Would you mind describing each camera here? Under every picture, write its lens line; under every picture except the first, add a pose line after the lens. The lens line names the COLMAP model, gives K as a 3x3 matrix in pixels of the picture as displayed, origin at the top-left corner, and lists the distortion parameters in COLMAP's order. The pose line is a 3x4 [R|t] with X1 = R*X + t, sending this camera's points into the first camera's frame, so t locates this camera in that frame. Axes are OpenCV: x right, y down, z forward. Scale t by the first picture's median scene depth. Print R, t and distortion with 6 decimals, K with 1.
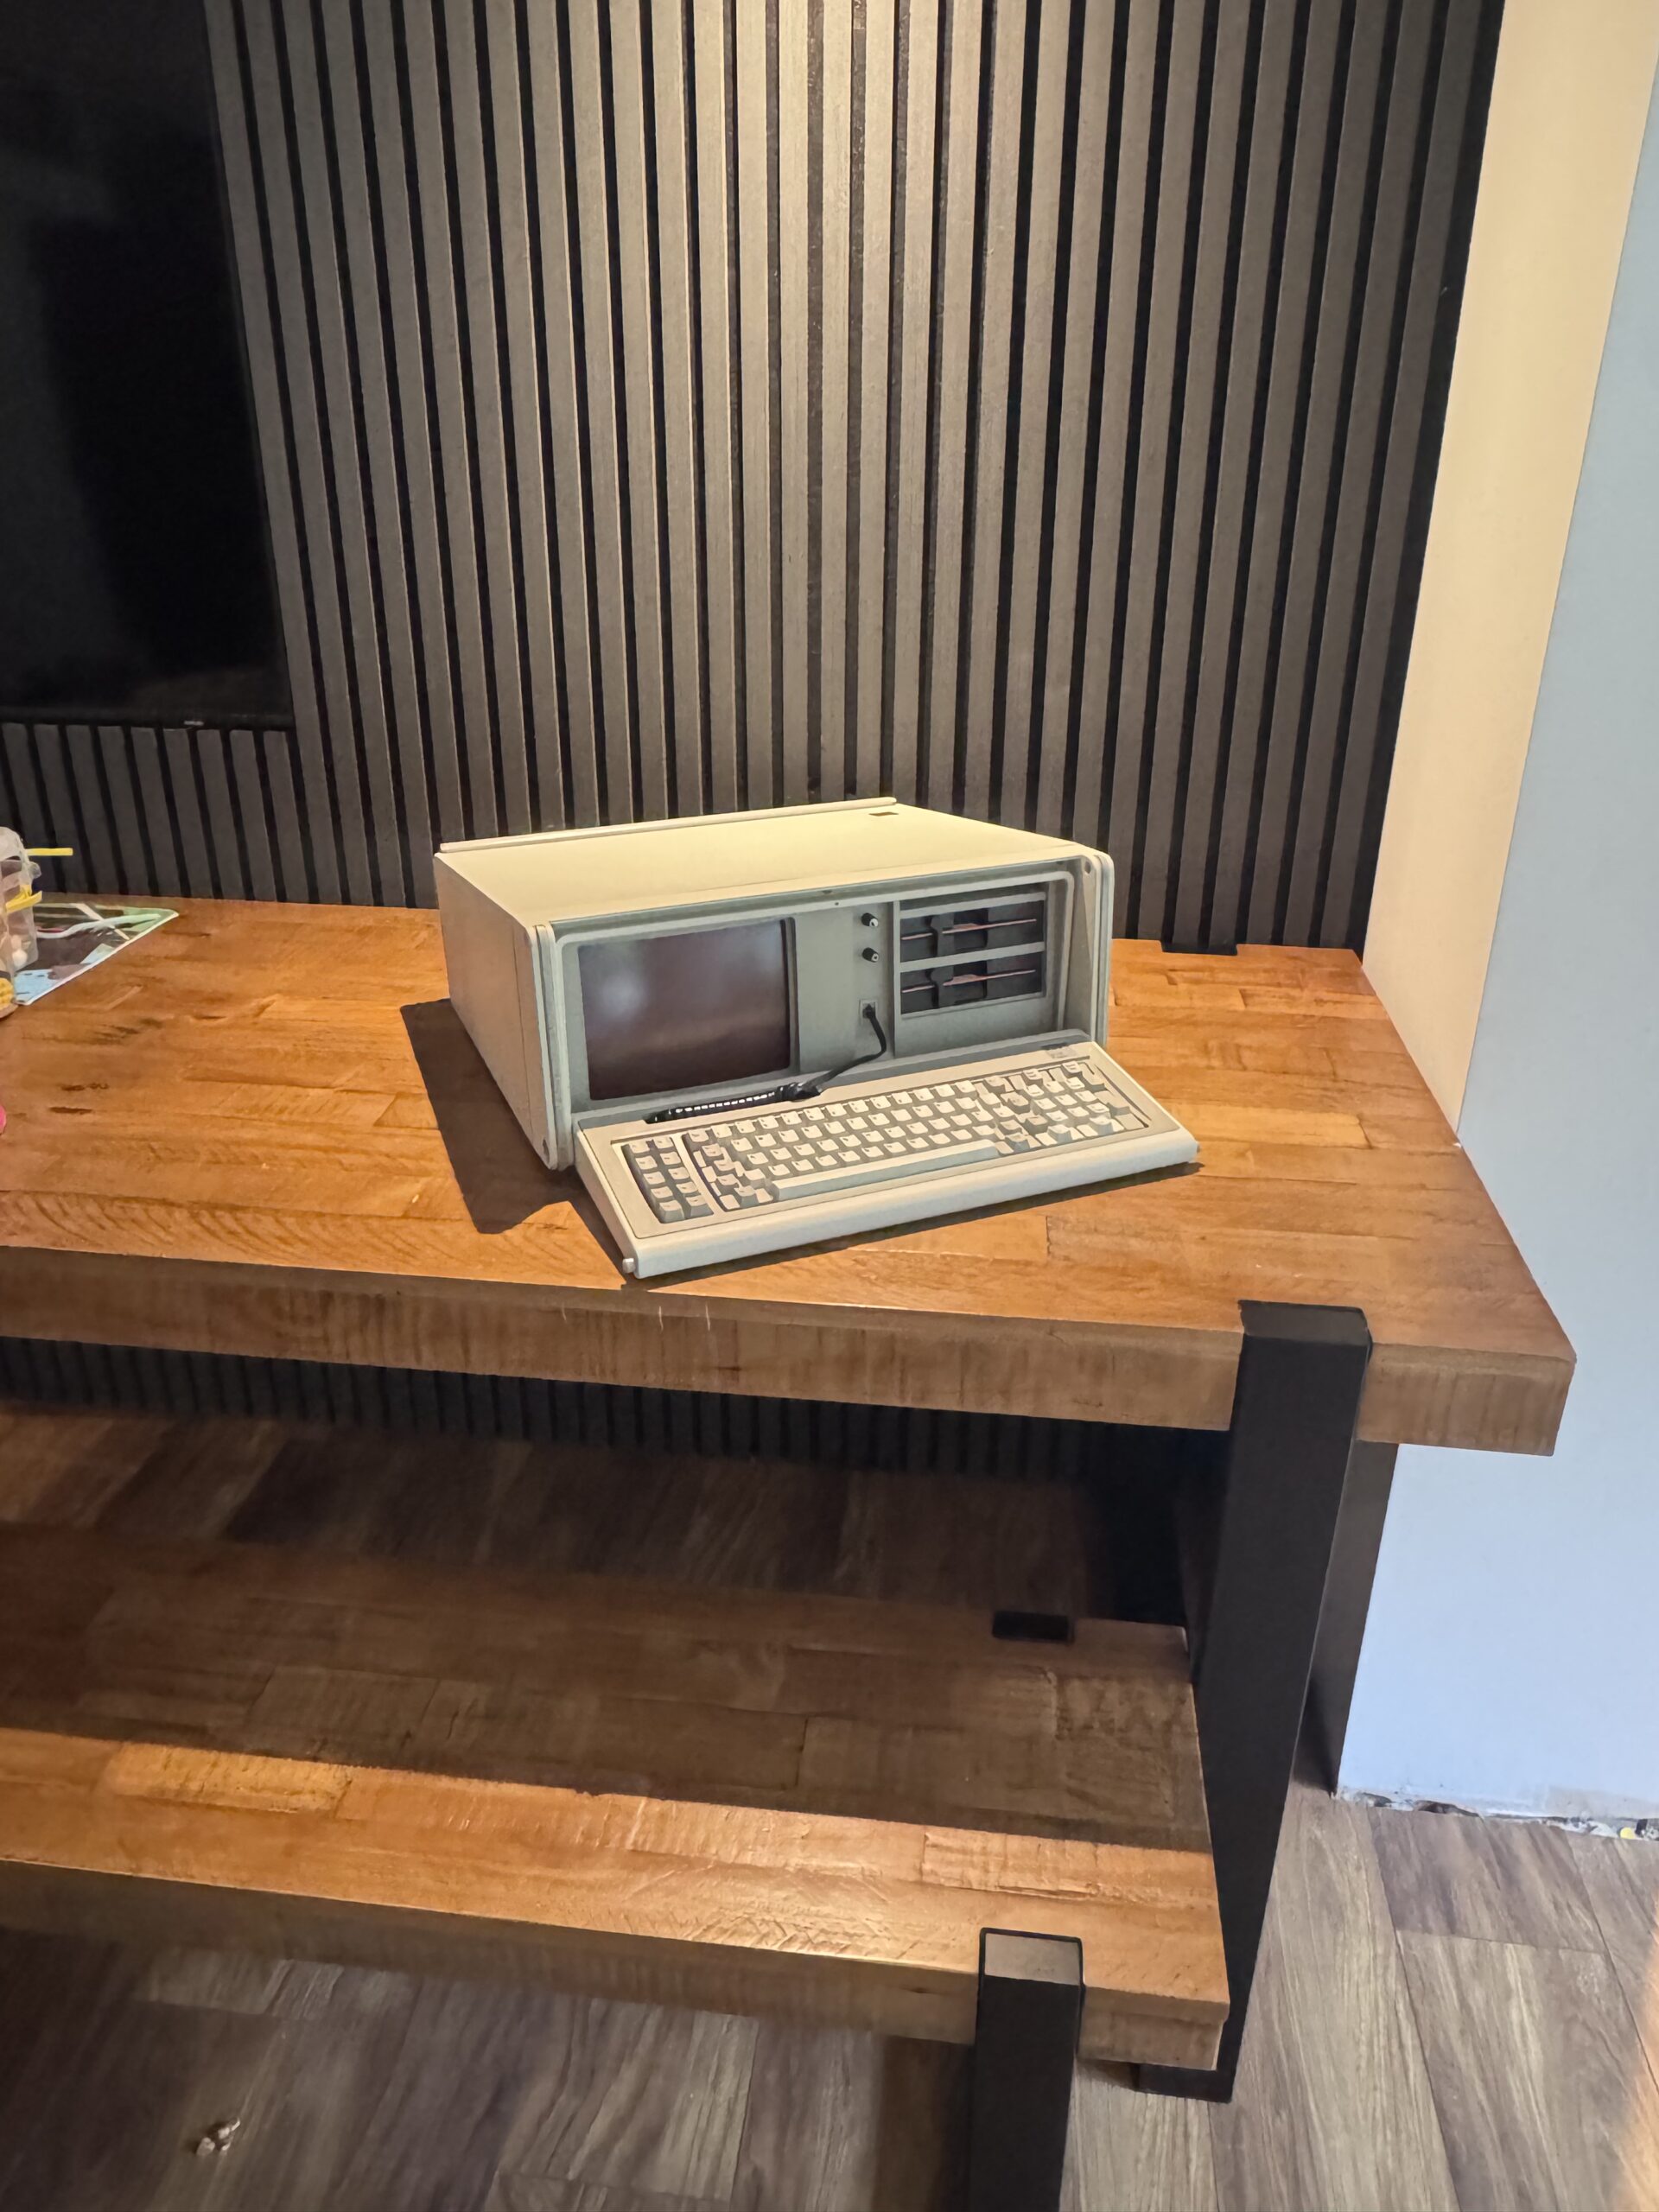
lens RADIAL K [[1598.1, 0, 825.4], [0, 1598.1, 1094.7], [0, 0, 1]] dist [0.007585, 0.000440]
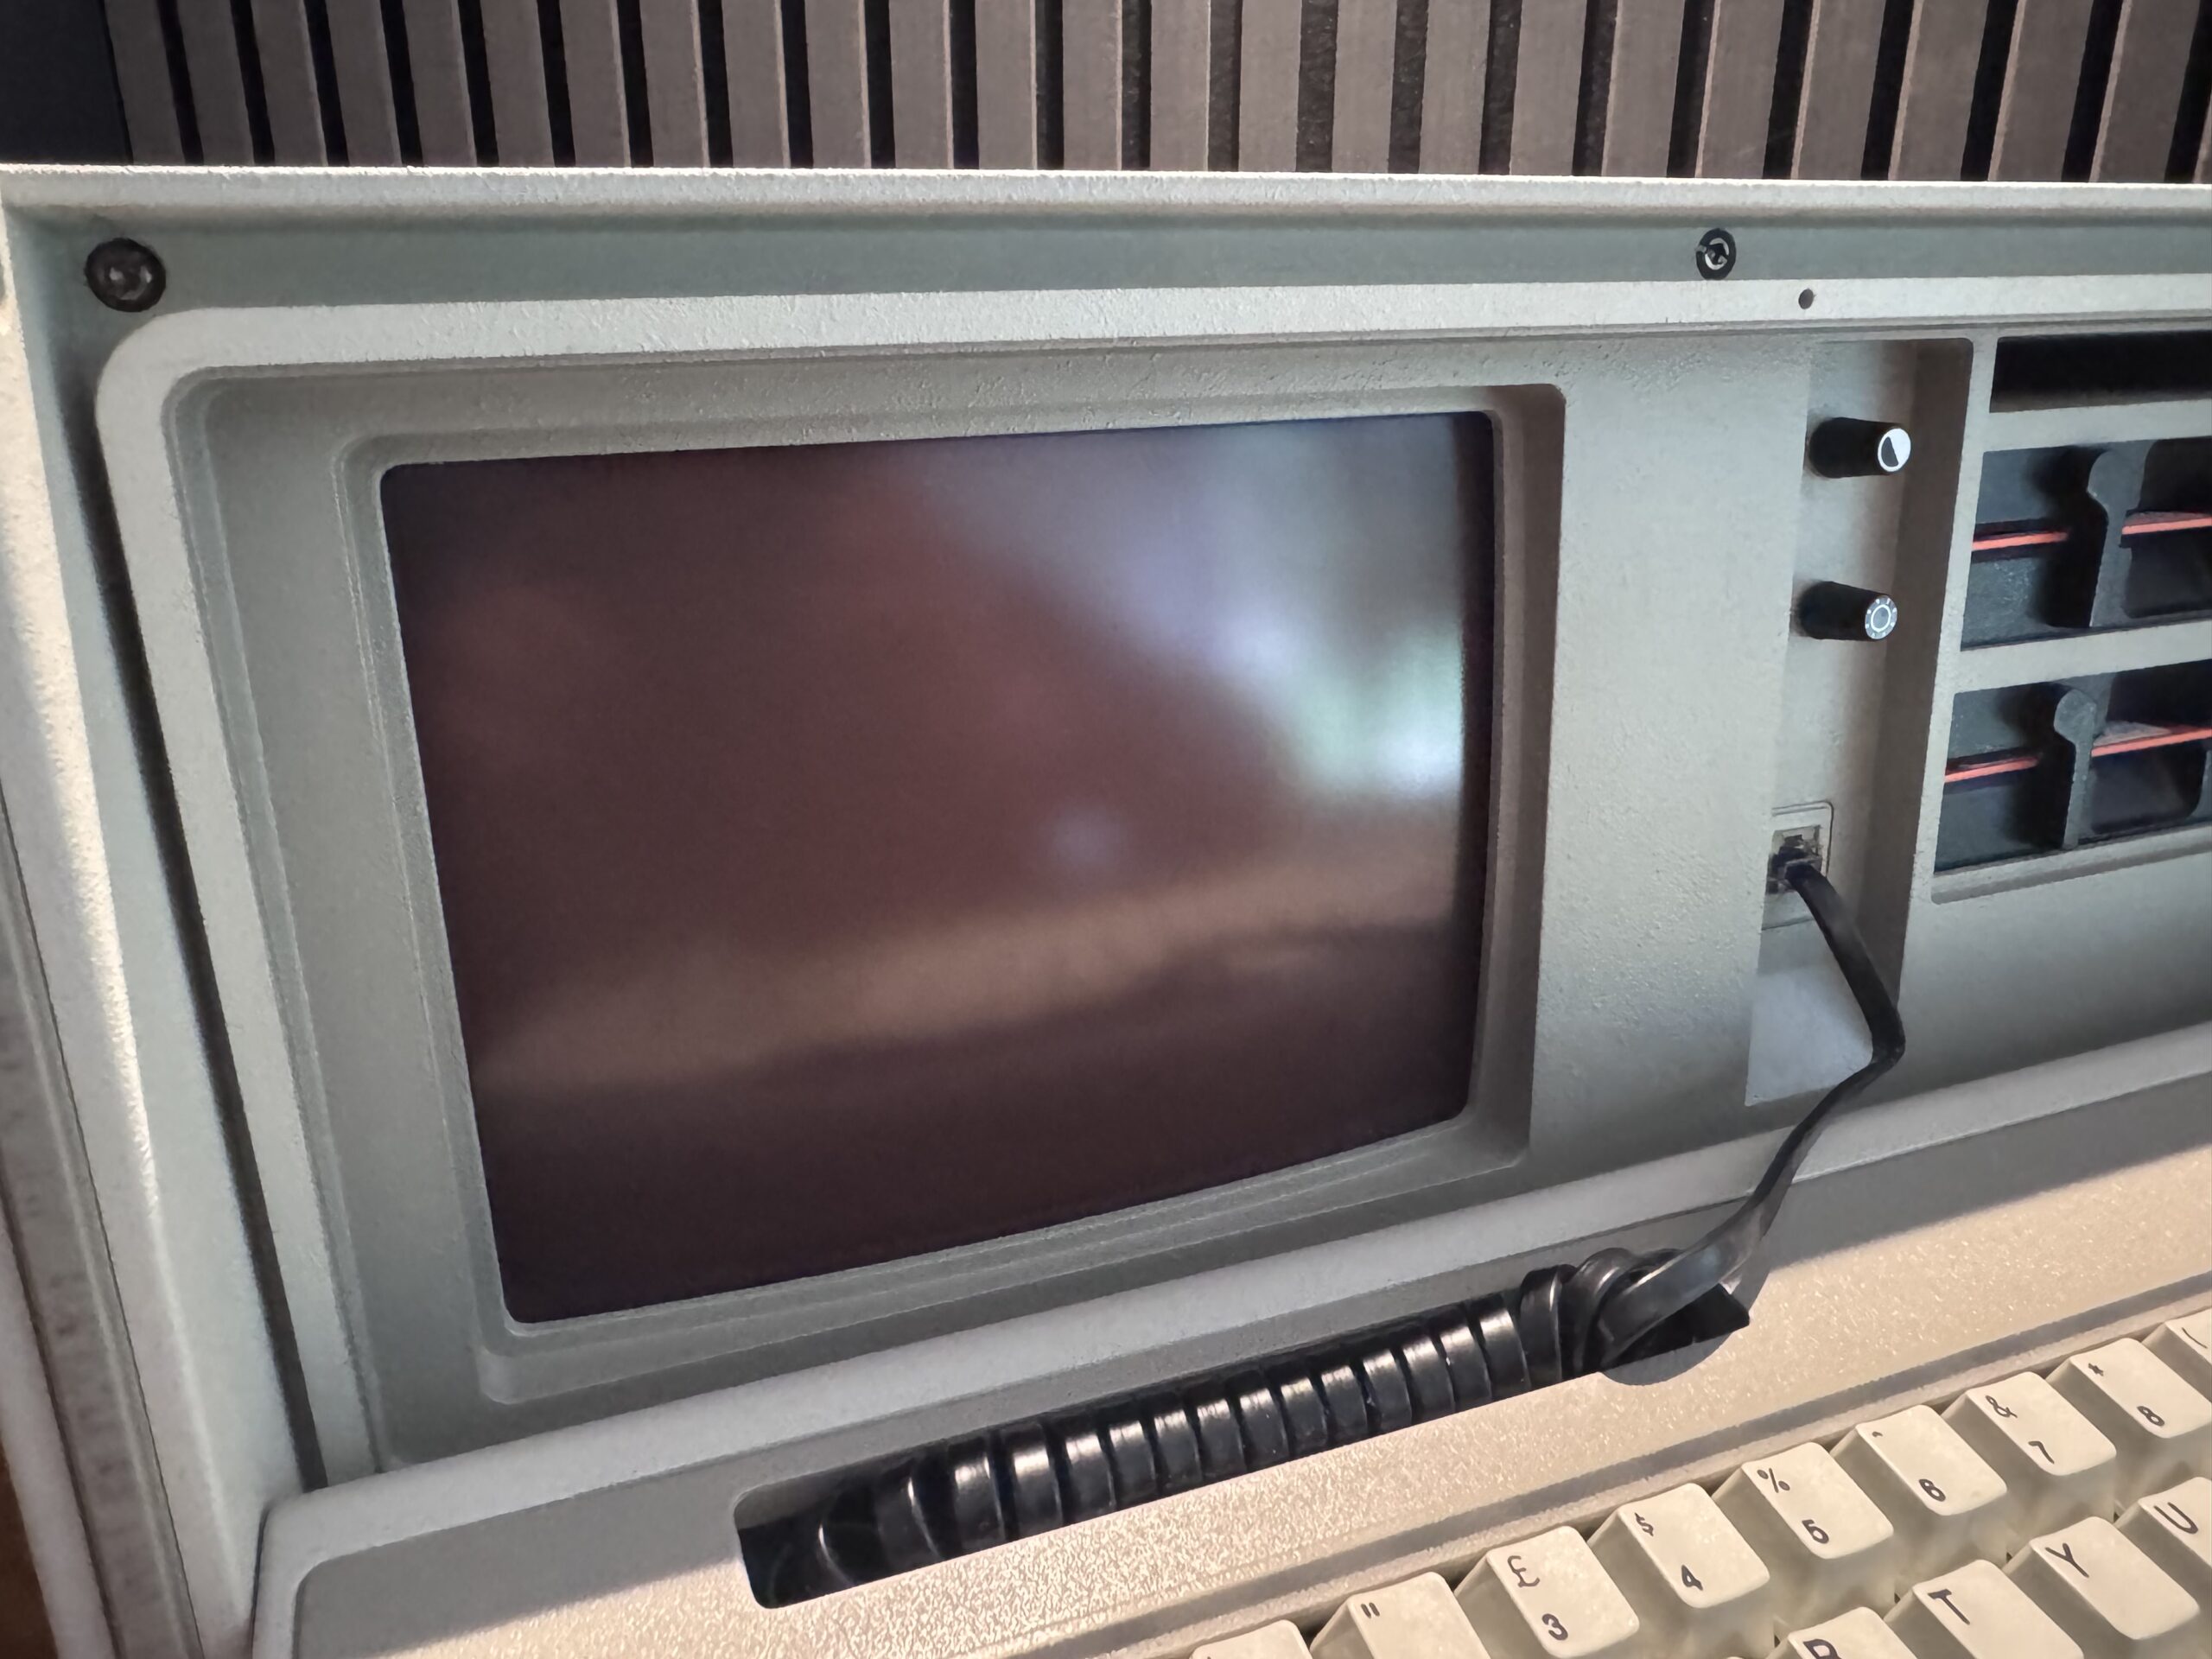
lens RADIAL K [[1590.0, 0, 1081.0], [0, 1590.0, 866.8], [0, 0, 1]] dist [-0.004149, -0.003792]
pose [[0.999019, -0.001820, -0.044238, -0.071071], [-0.000926, 0.998078, -0.061961, -0.039663], [0.044266, 0.061941, 0.997098, 0.810727]]
